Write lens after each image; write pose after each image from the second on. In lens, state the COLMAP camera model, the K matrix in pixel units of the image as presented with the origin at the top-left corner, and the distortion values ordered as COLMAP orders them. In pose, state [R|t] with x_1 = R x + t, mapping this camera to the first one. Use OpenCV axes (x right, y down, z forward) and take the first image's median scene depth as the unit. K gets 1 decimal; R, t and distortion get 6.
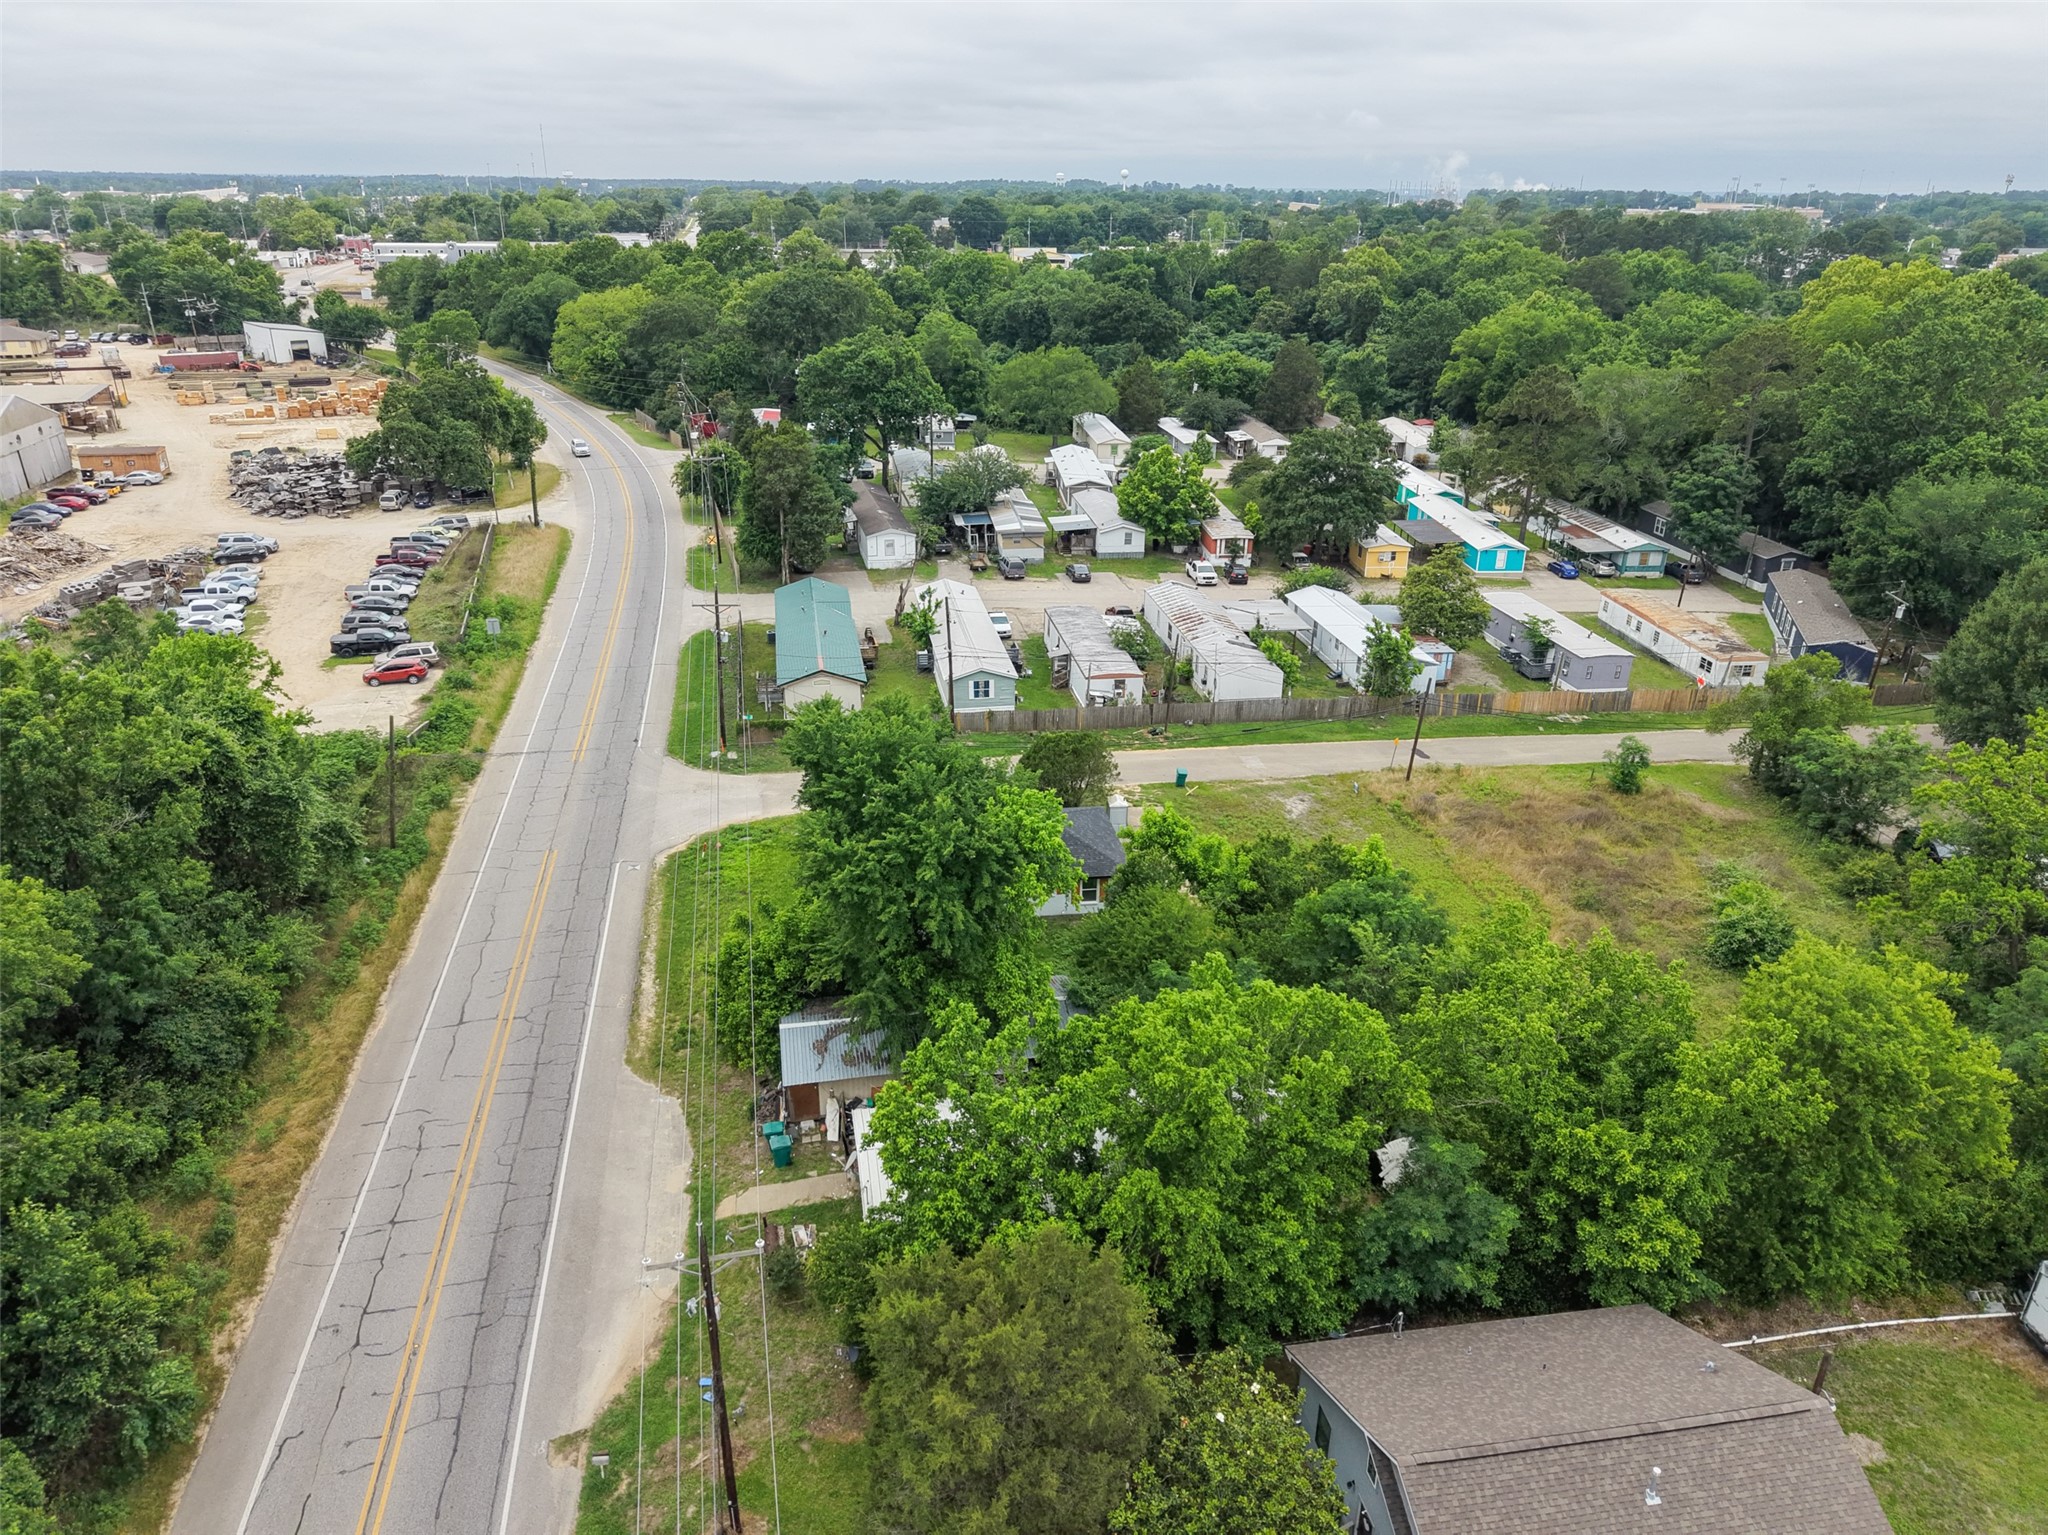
lens RADIAL K [[1367.7, 0, 1021.9], [0, 1367.7, 773.2], [0, 0, 1]] dist [0.026732, -0.027084]
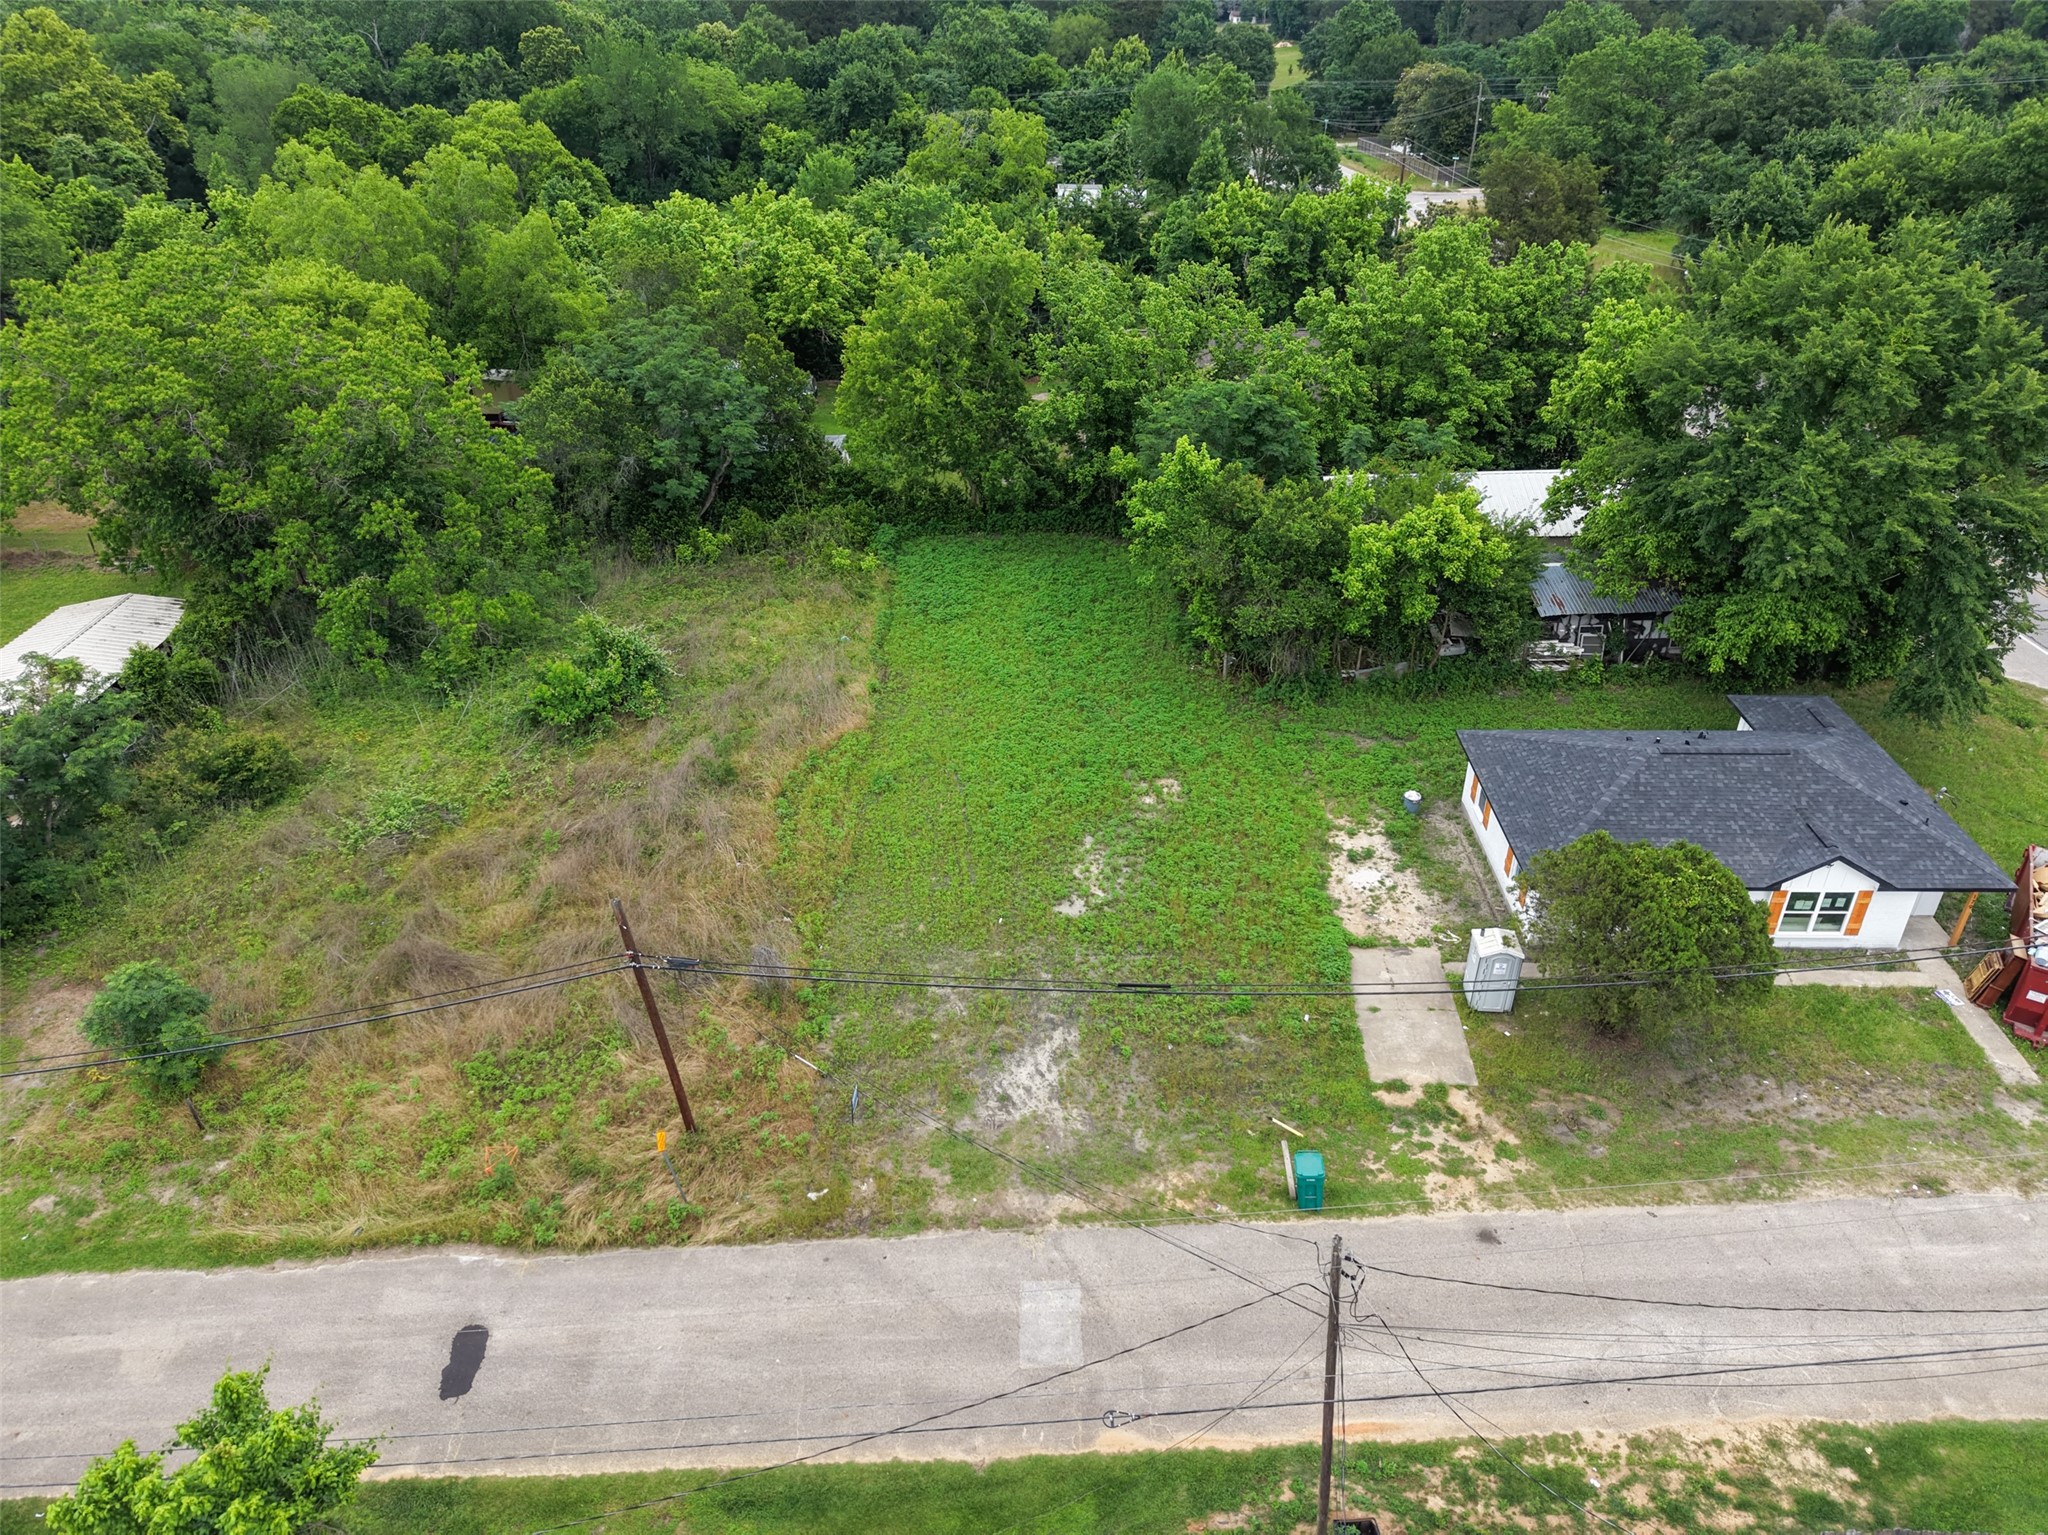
lens RADIAL K [[1367.7, 0, 1032.1], [0, 1367.7, 771.2], [0, 0, 1]] dist [0.026732, -0.027084]
pose [[-0.984804, -0.088709, 0.149306, 0.115523], [0.070856, 0.579671, 0.811764, -0.280190], [-0.158559, 0.810008, -0.564576, 0.899283]]
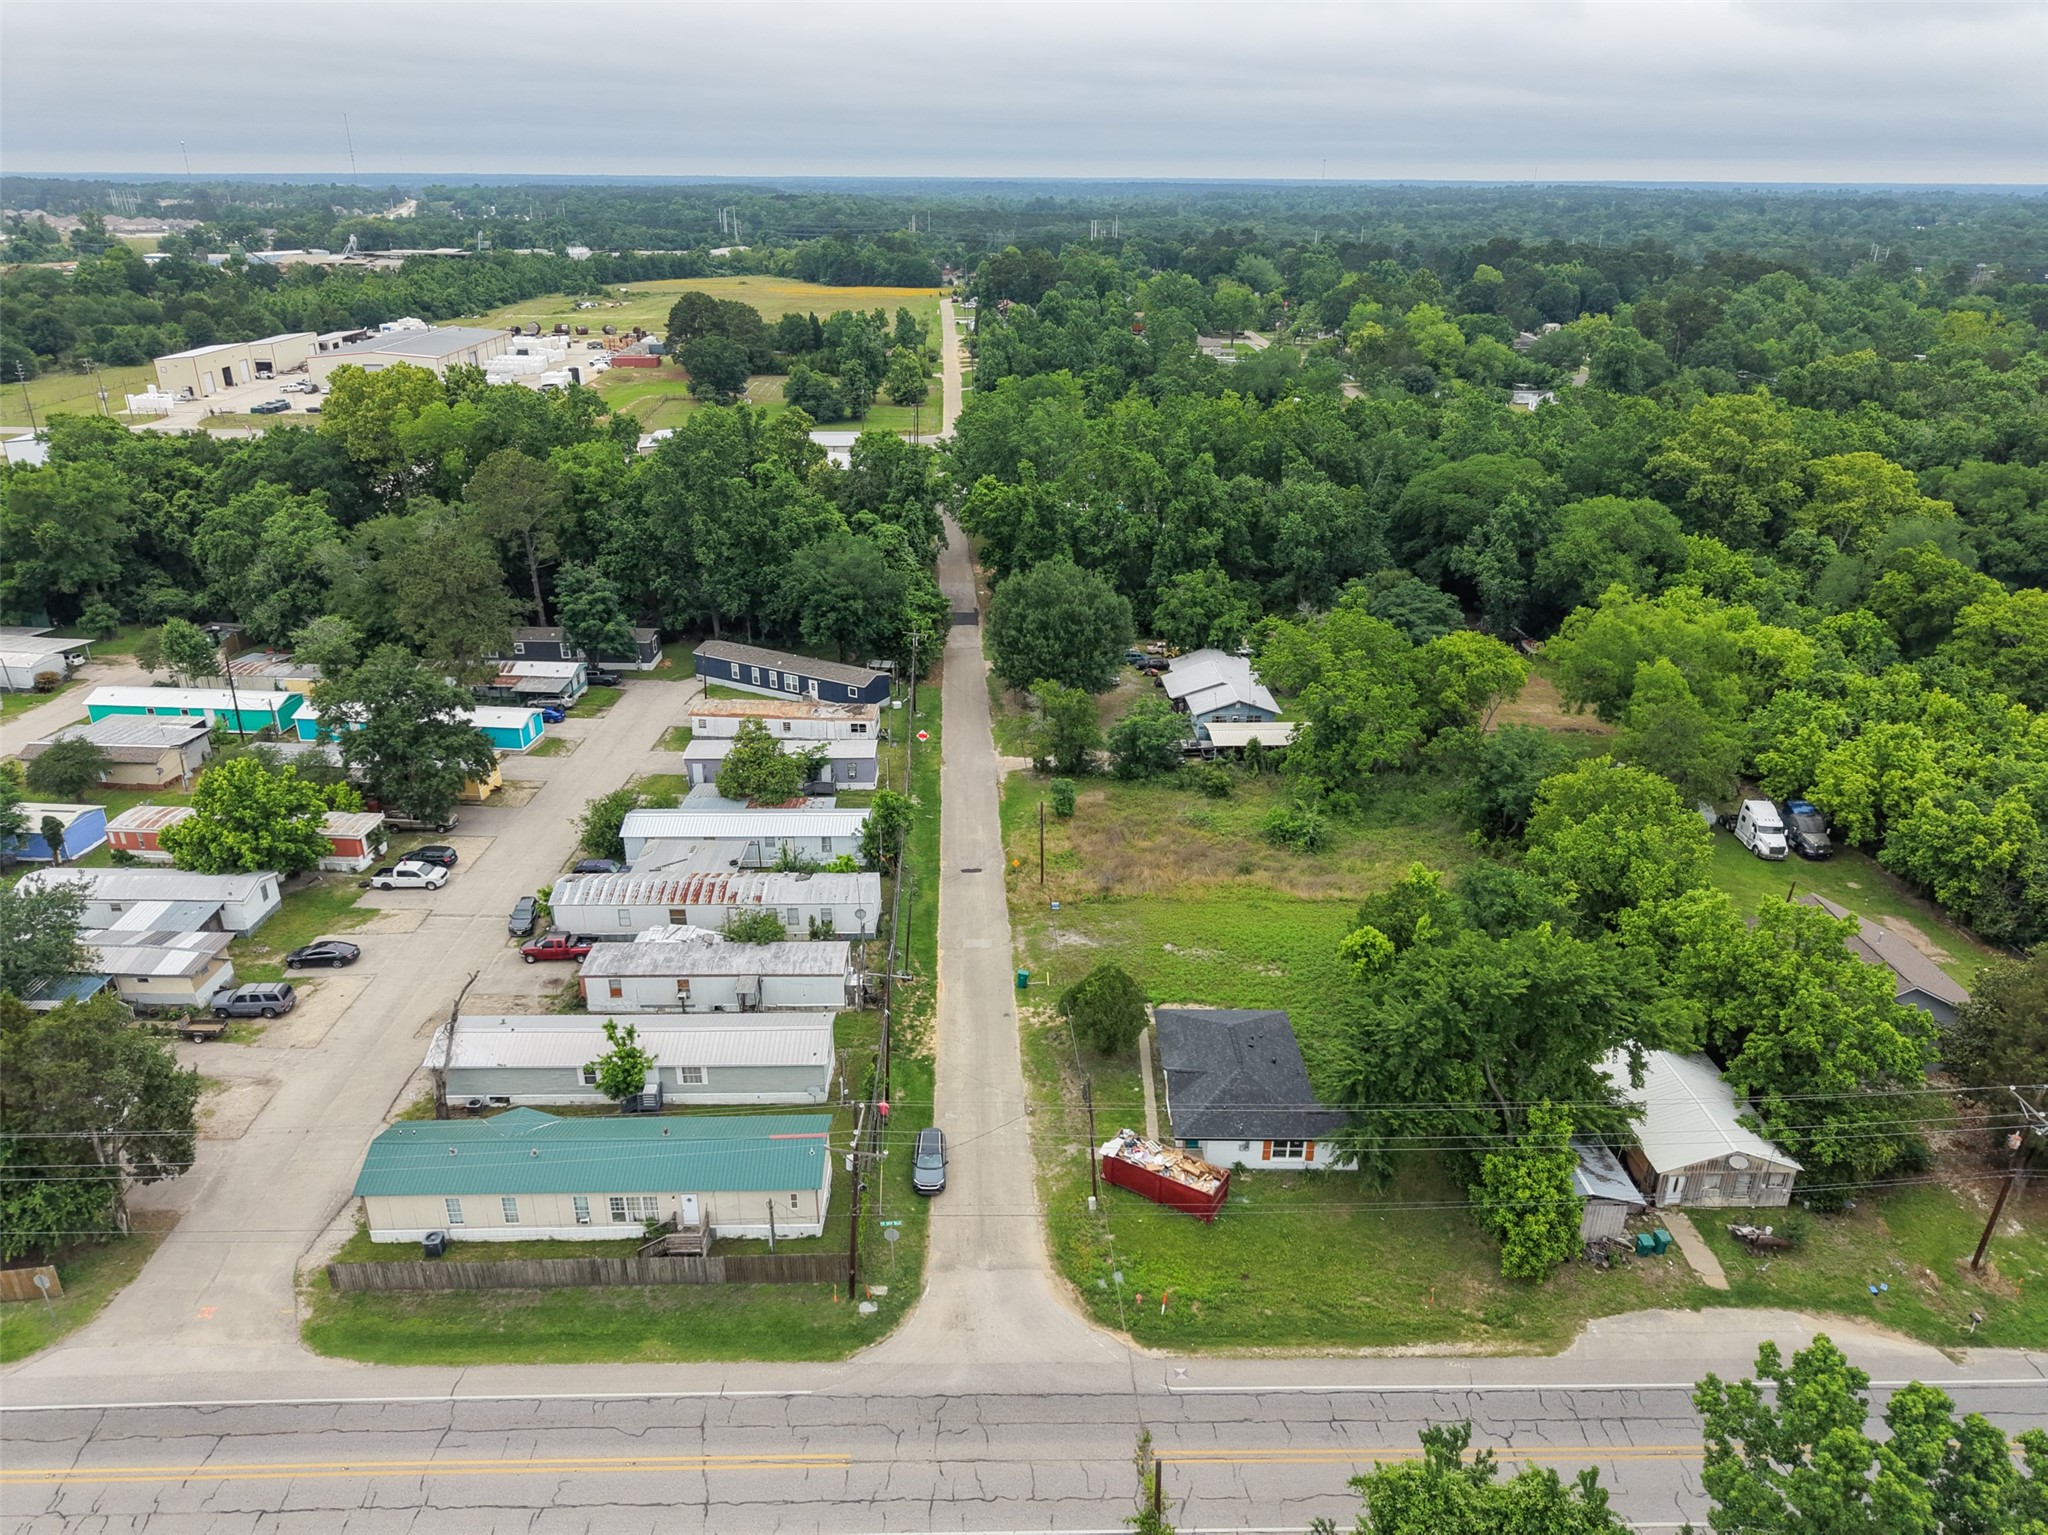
lens RADIAL K [[1367.7, 0, 1025.5], [0, 1367.7, 774.2], [0, 0, 1]] dist [0.026732, -0.027084]
pose [[0.144141, -0.405089, 0.902844, -0.634648], [0.387805, 0.862514, 0.325079, -0.390626], [-0.910401, 0.303270, 0.281419, 0.514532]]
